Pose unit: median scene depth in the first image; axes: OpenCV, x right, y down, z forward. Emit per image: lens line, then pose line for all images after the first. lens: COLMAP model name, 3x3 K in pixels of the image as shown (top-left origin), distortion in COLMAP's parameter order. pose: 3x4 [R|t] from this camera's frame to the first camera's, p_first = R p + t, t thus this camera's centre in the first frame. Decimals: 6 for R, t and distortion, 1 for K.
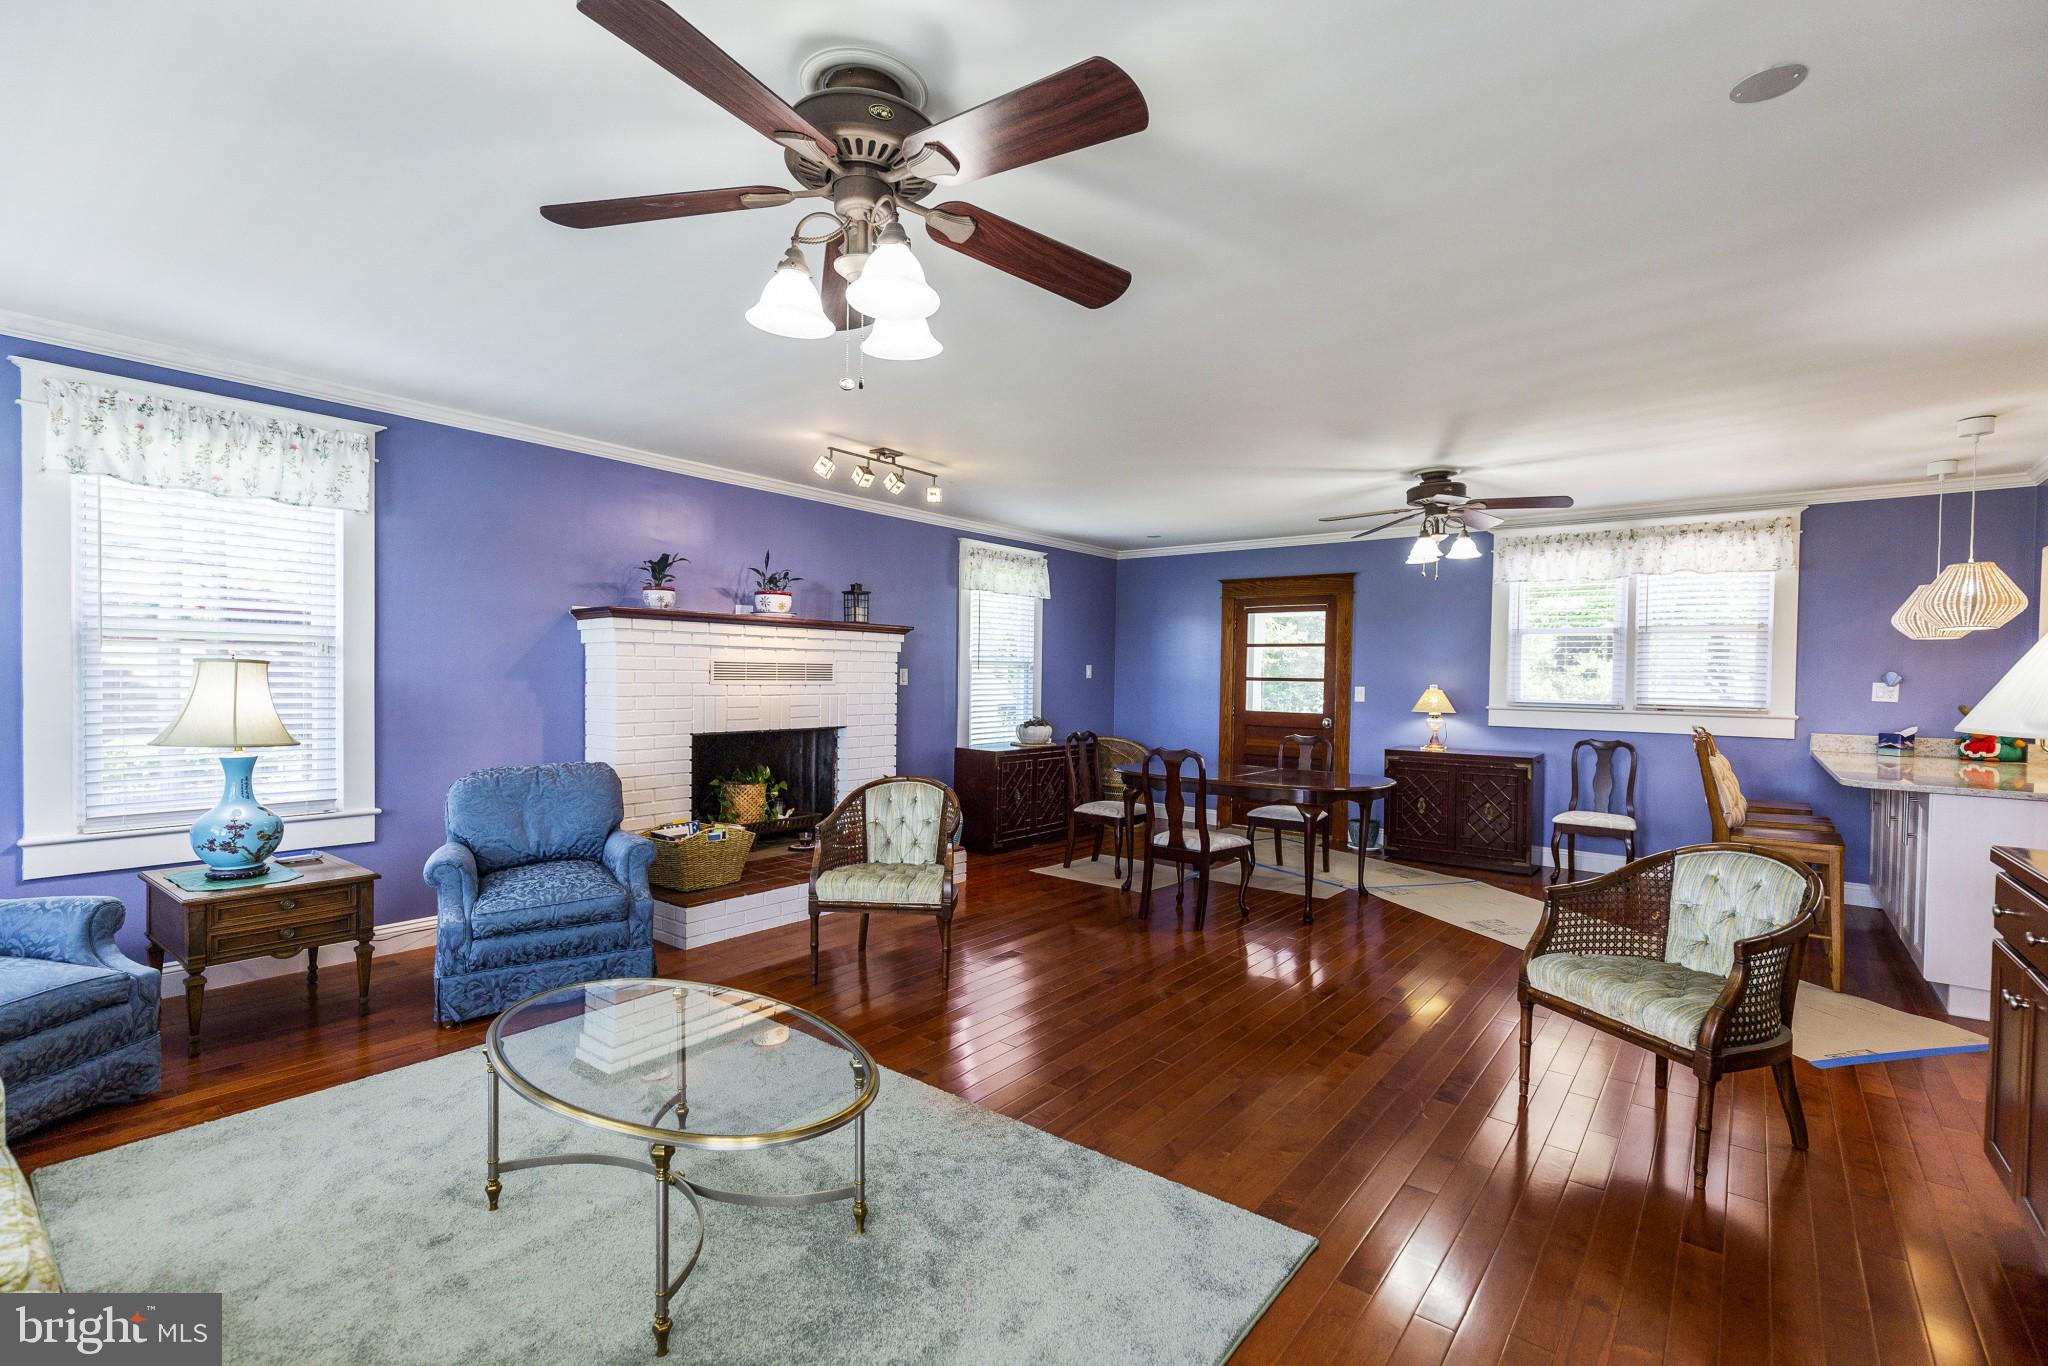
lens RADIAL K [[920.4, 0, 1031.0], [0, 920.4, 680.5], [0, 0, 1]] dist [0.014994, -0.000080]
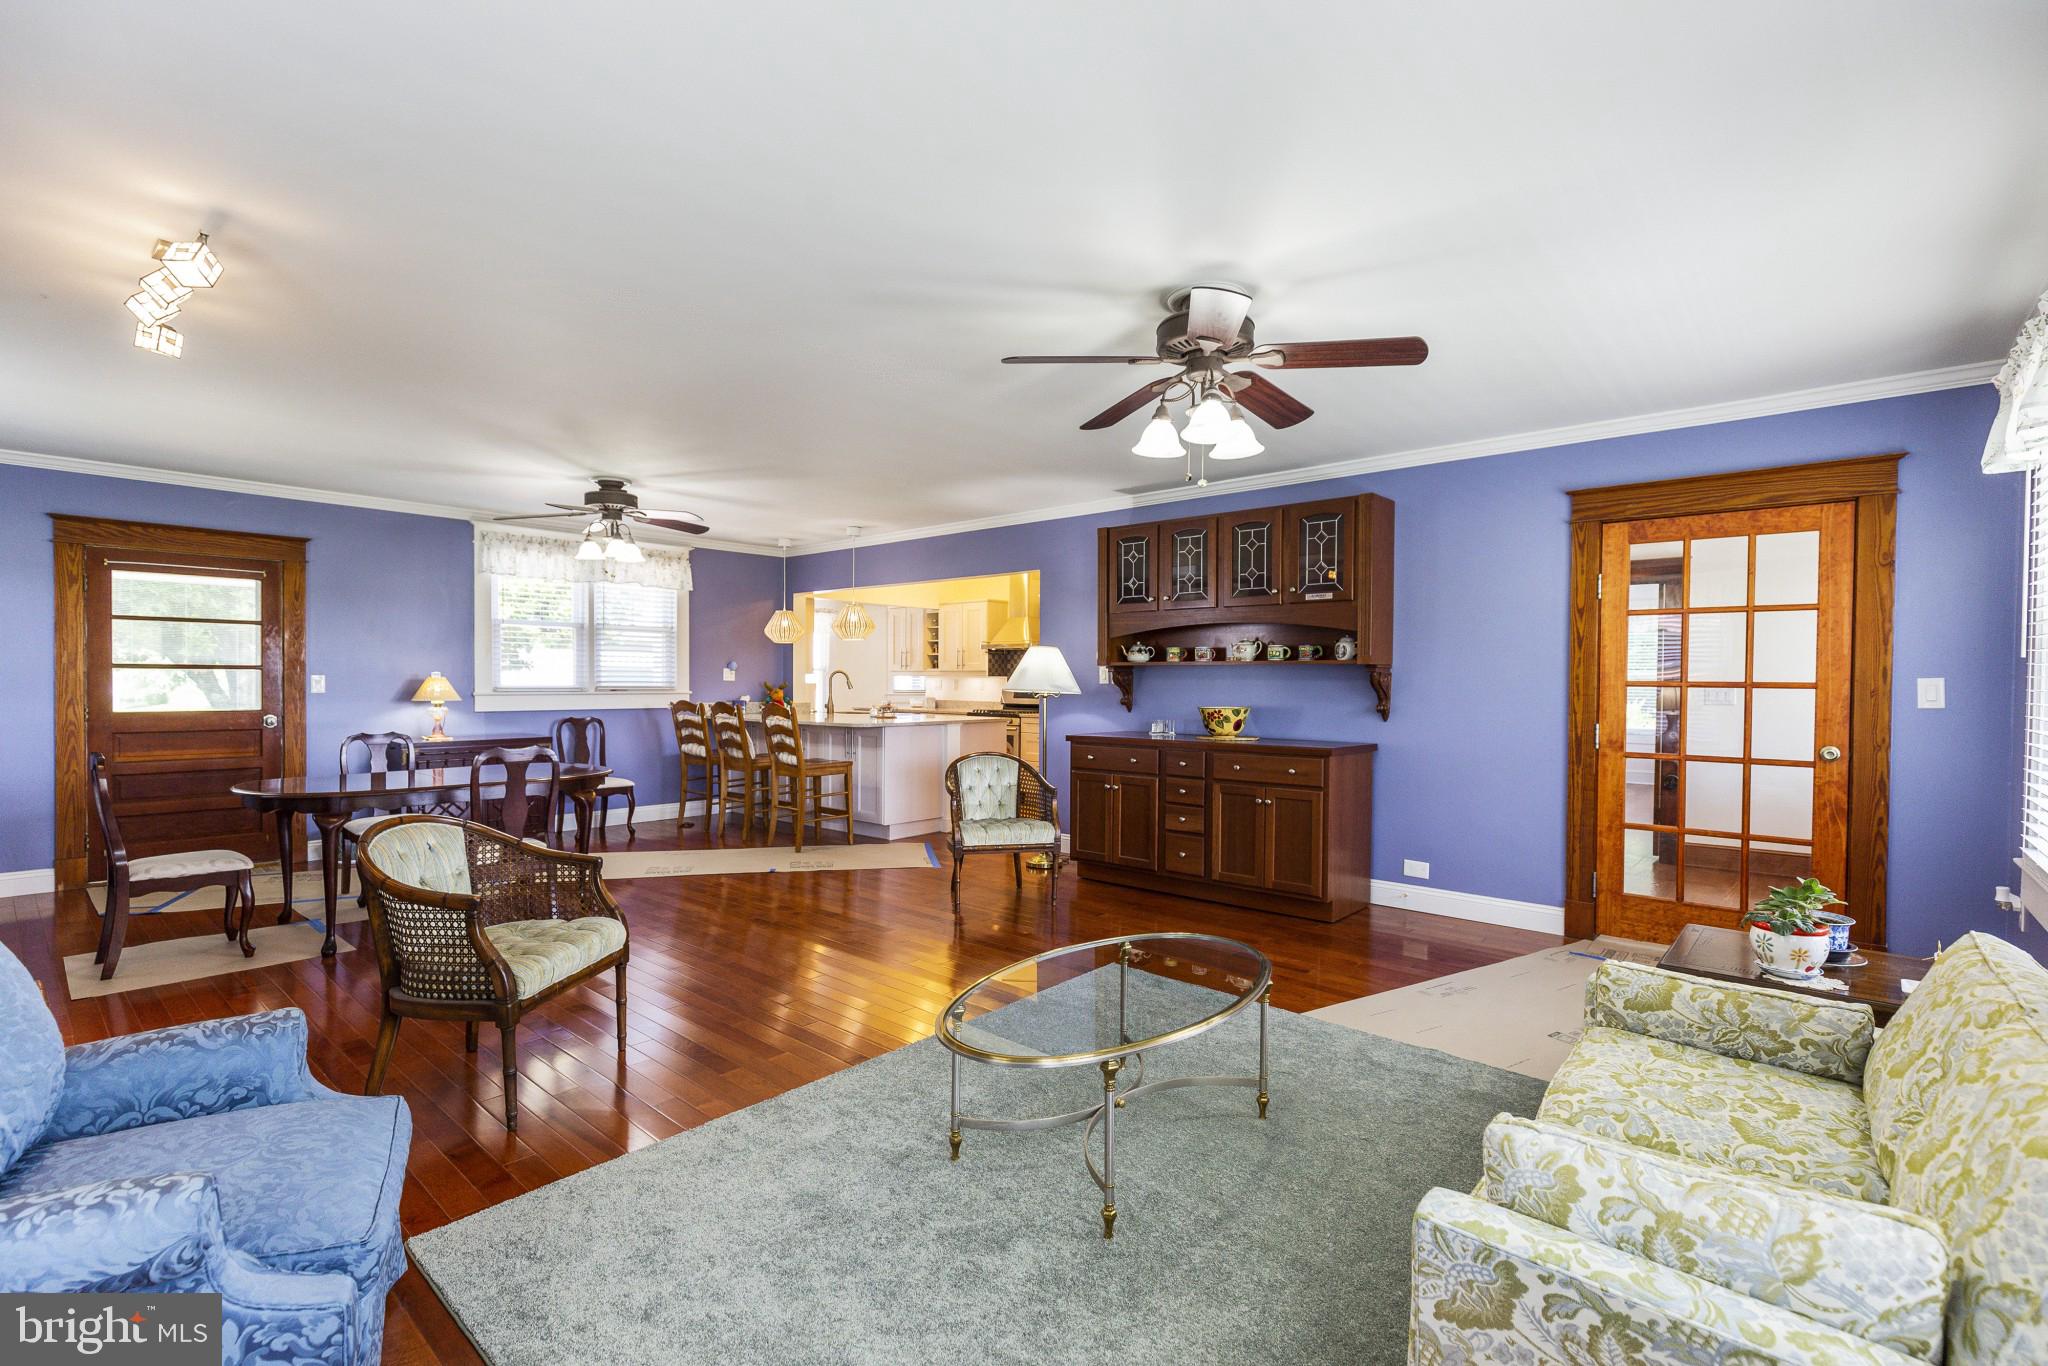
lens RADIAL K [[920.4, 0, 1027.5], [0, 920.4, 684.9], [0, 0, 1]] dist [0.014994, -0.000080]
pose [[0.057673, -0.020164, 0.998132, -0.551158], [0.002535, 0.999796, 0.020051, 0.000237], [-0.998332, 0.001374, 0.057712, 0.365771]]
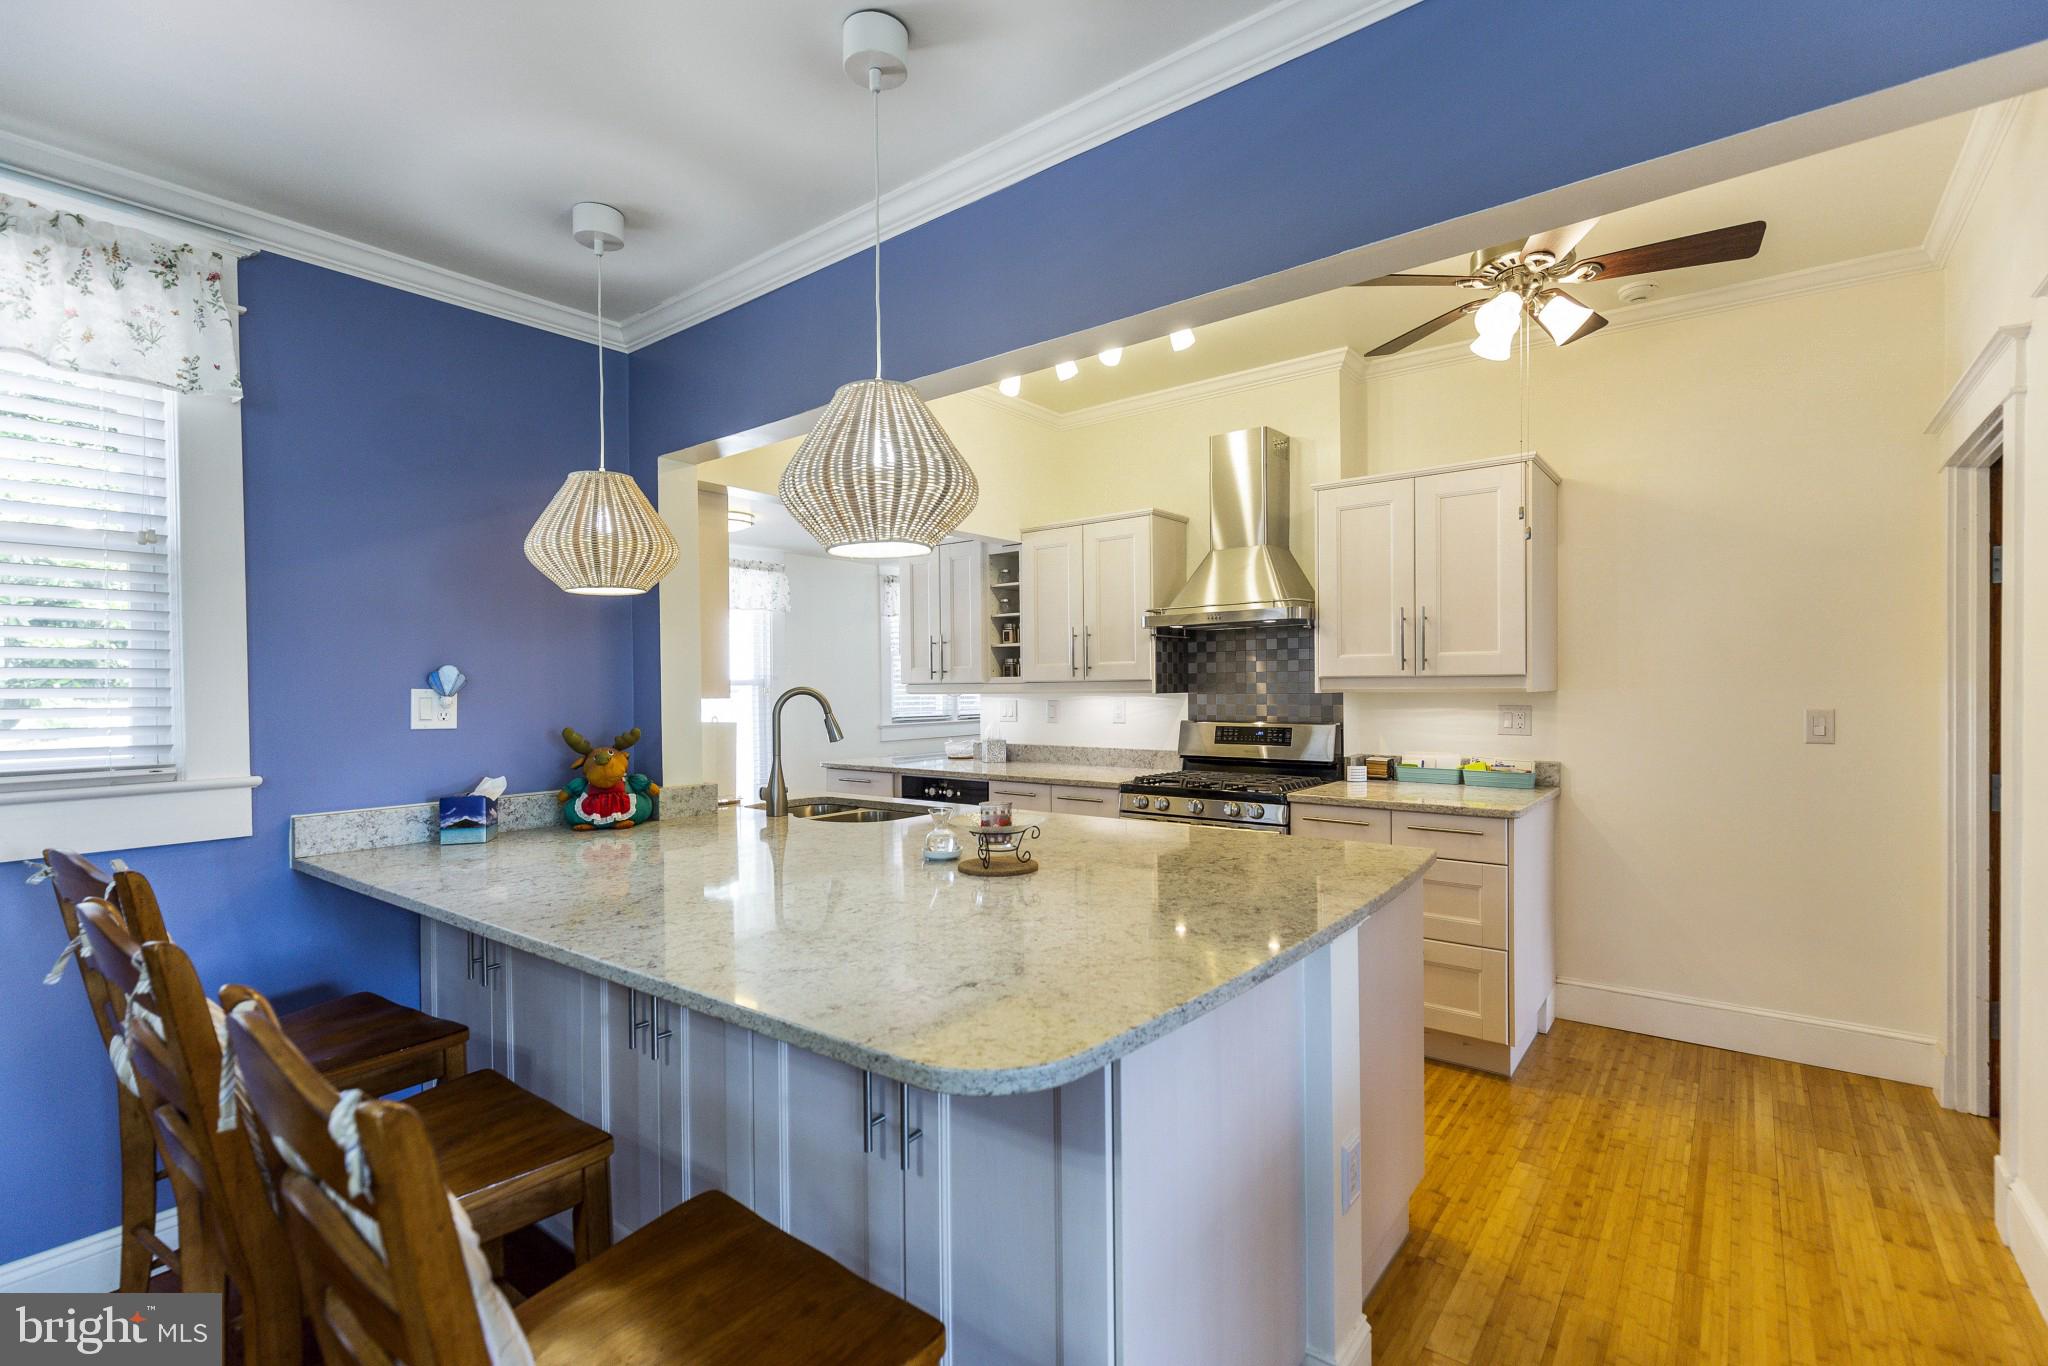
lens RADIAL K [[920.4, 0, 1030.2], [0, 920.4, 693.9], [0, 0, 1]] dist [0.014994, -0.000080]
pose [[-0.002687, -0.023873, 0.999711, 0.401942], [0.020192, 0.999510, 0.023923, 0.000107], [-0.999793, 0.020250, -0.002204, 0.629090]]
